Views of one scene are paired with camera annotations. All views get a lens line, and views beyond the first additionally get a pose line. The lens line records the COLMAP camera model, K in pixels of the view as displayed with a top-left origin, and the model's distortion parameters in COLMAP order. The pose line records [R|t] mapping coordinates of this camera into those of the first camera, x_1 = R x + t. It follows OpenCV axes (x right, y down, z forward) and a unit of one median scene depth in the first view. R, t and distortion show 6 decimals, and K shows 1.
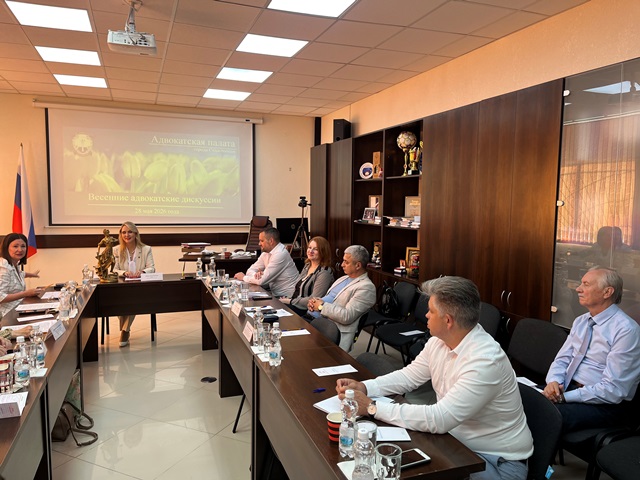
lens RADIAL K [[486.9, 0, 322.9], [0, 486.9, 240.9], [0, 0, 1]] dist [0.063546, -0.089570]
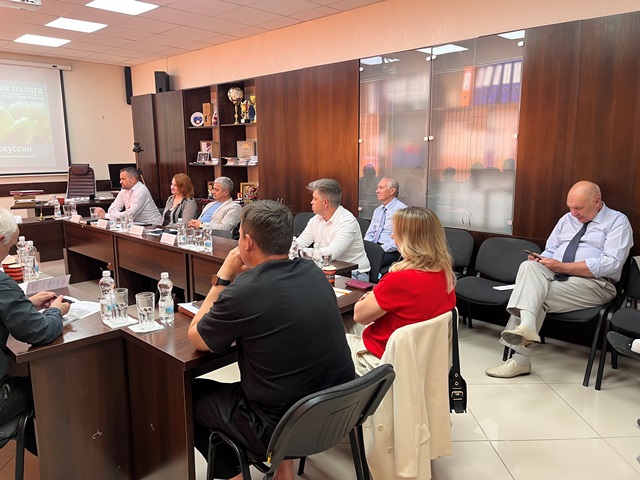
lens RADIAL K [[486.9, 0, 322.9], [0, 486.9, 240.9], [0, 0, 1]] dist [0.063546, -0.089570]
pose [[0.895242, -0.097949, 0.434681, -0.205851], [0.056676, 0.992647, 0.106953, 0.040890], [-0.441961, -0.071113, 0.894211, -0.225709]]
